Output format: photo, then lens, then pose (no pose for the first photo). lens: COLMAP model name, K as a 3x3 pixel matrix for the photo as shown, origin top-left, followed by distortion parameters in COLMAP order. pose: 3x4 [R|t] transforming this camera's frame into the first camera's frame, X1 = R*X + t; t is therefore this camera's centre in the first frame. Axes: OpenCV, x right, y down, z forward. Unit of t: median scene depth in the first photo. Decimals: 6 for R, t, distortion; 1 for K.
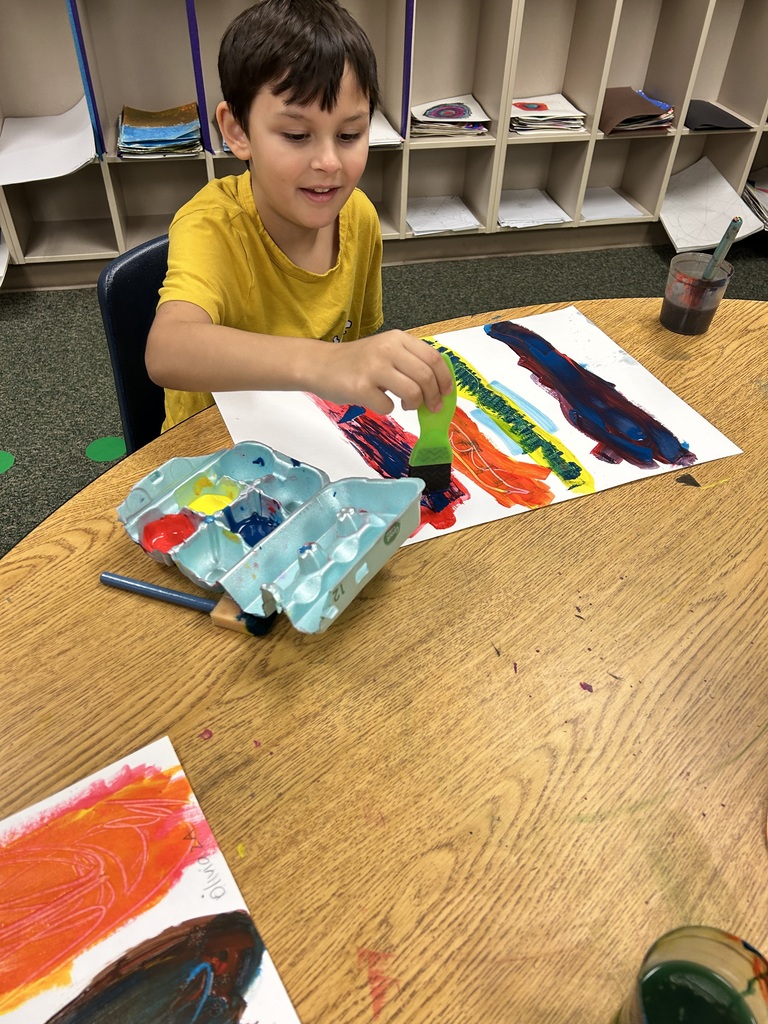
lens RADIAL K [[766.3, 0, 391.7], [0, 766.3, 532.1], [0, 0, 1]] dist [0.013605, -0.013575]
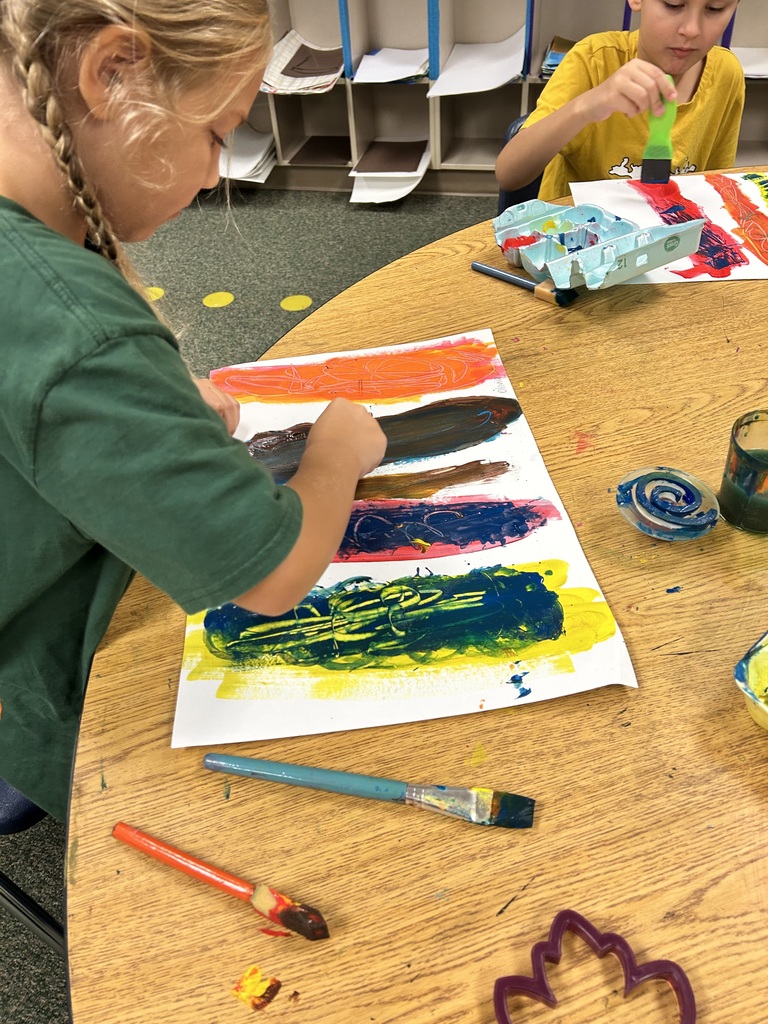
lens RADIAL K [[766.3, 0, 384.6], [0, 766.3, 484.5], [0, 0, 1]] dist [0.013605, -0.013575]
pose [[0.884698, 0.239659, -0.399842, 0.203434], [-0.242036, 0.969205, 0.045391, 0.488686], [0.398407, 0.056619, 0.915459, -0.494363]]
